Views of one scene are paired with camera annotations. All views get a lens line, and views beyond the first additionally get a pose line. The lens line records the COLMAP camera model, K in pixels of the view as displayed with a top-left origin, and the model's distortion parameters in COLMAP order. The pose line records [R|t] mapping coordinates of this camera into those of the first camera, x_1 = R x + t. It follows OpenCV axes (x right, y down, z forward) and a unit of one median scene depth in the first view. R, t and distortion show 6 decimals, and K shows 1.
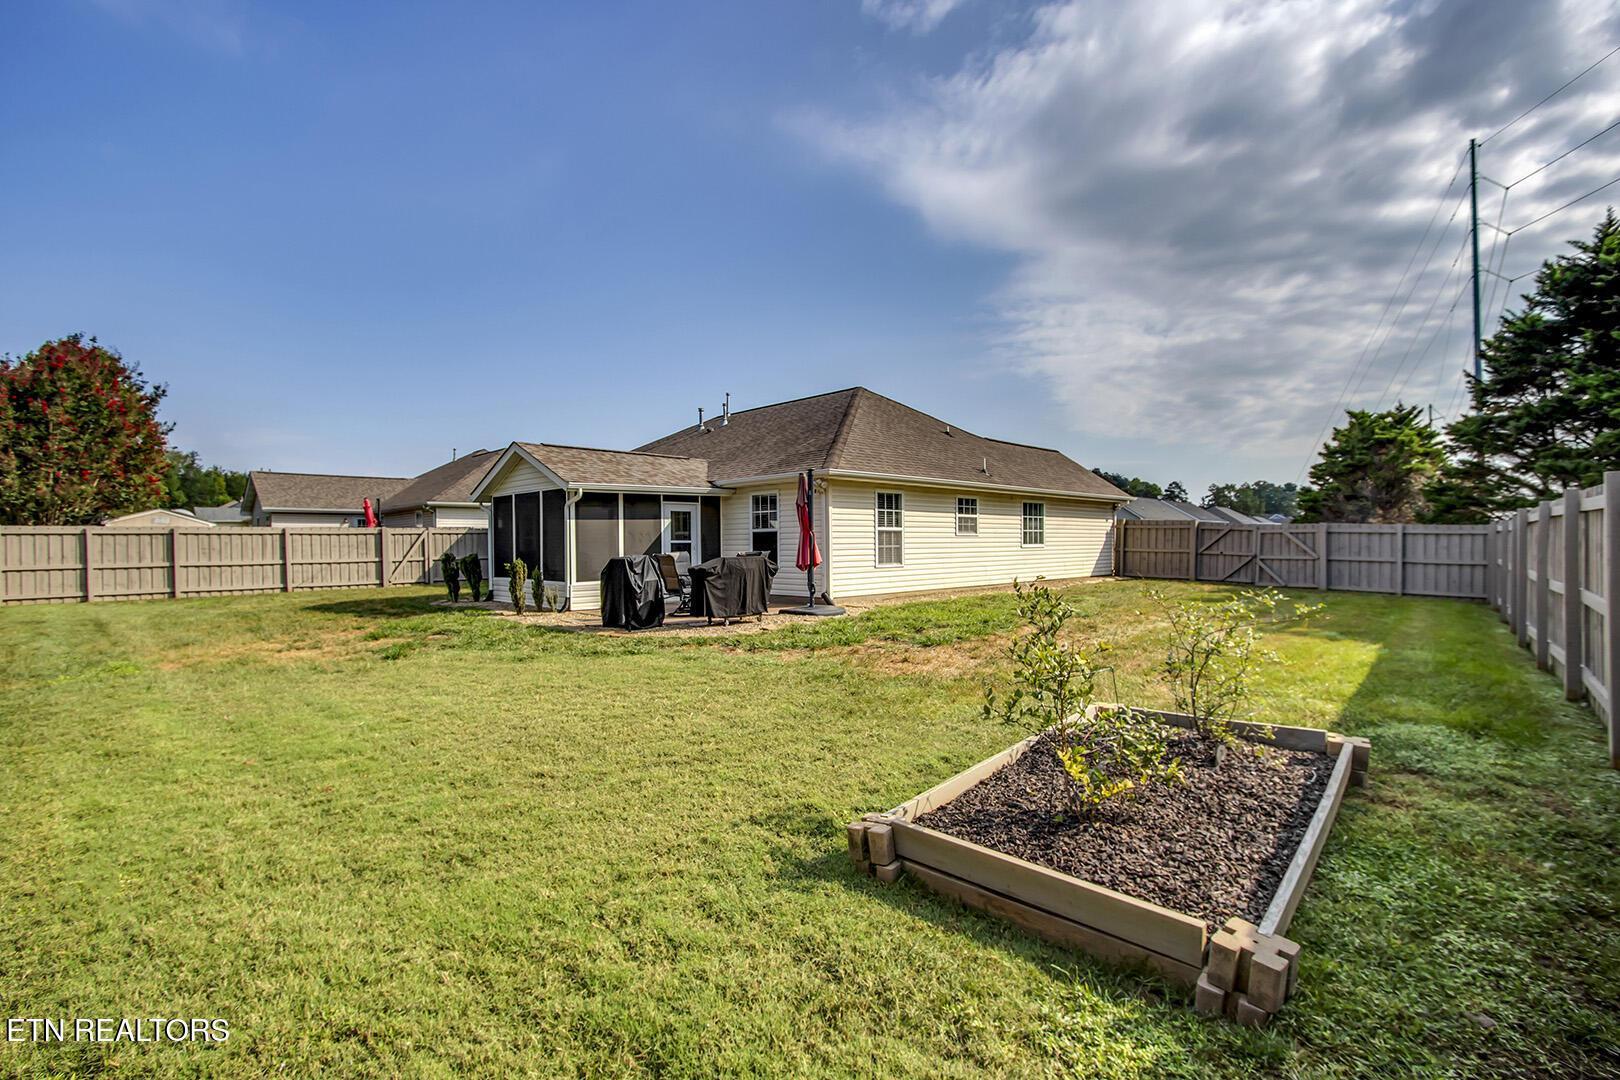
lens RADIAL K [[794.2, 0, 812.8], [0, 794.2, 540.9], [0, 0, 1]] dist [-0.002991, -0.002247]
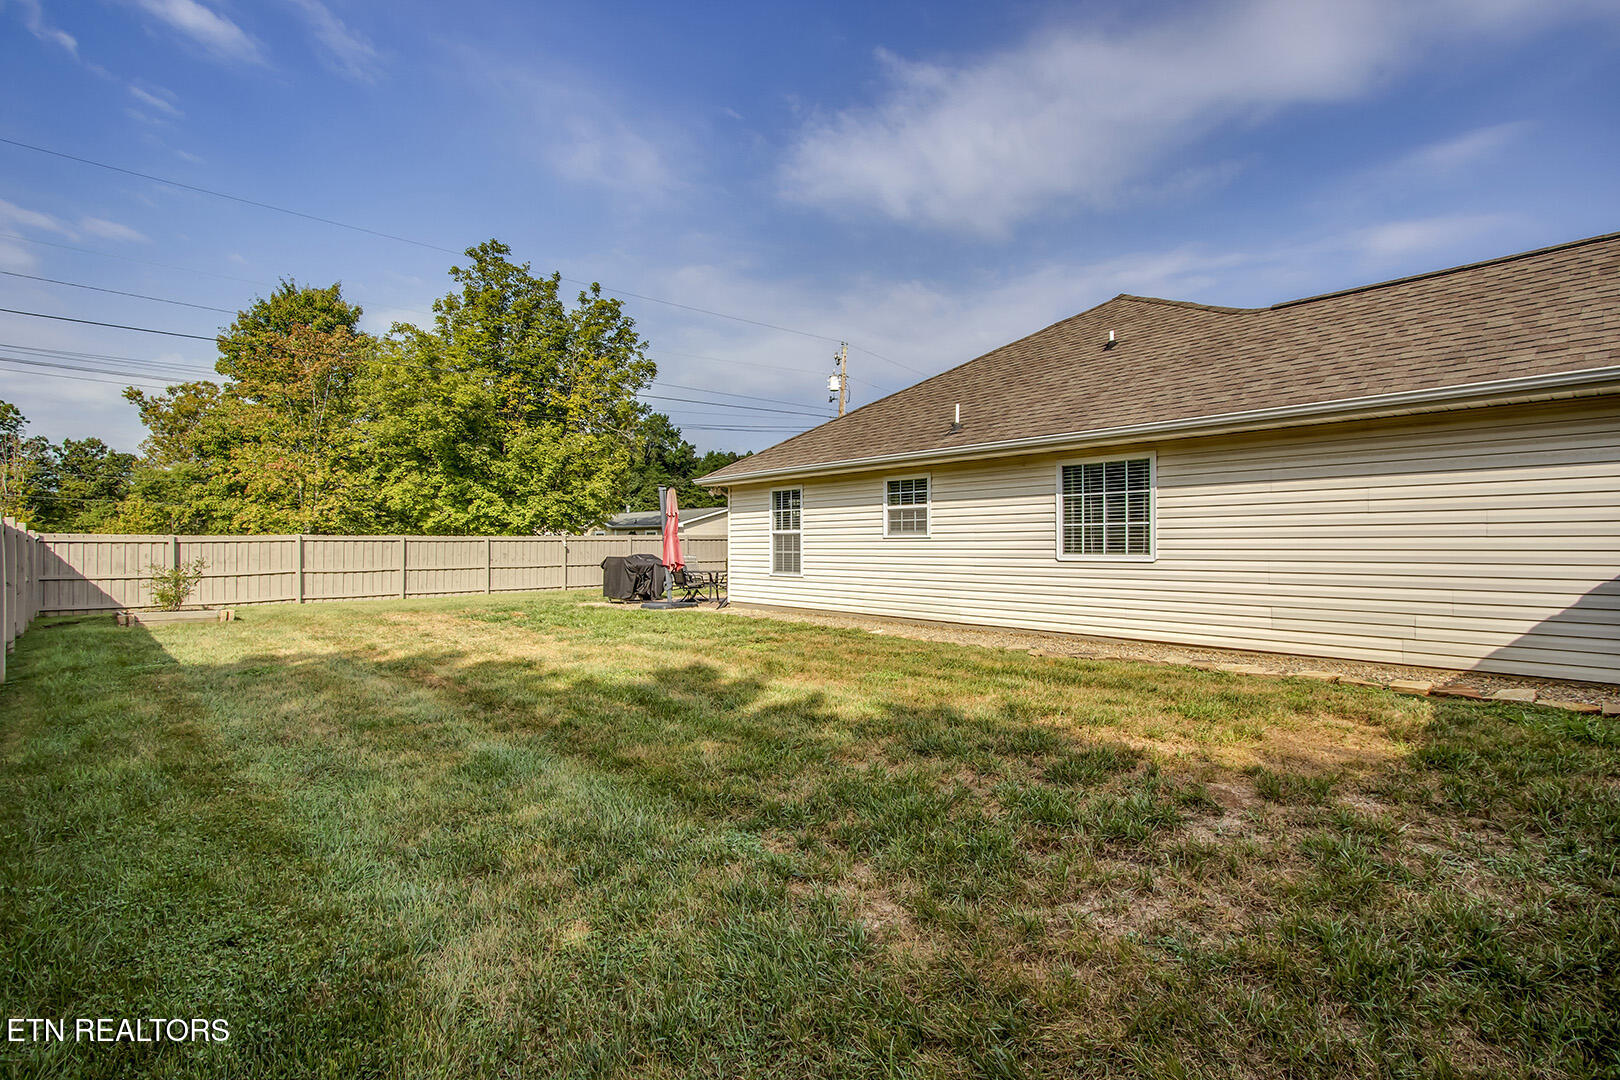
lens RADIAL K [[682.2, 0, 811.7], [0, 682.2, 545.9], [0, 0, 1]] dist [-0.003553, -0.000522]
pose [[-0.044470, 0.007015, -0.998986, 0.755966], [0.008405, 0.999943, 0.006647, -0.004423], [0.998975, -0.008100, -0.044526, 0.957616]]
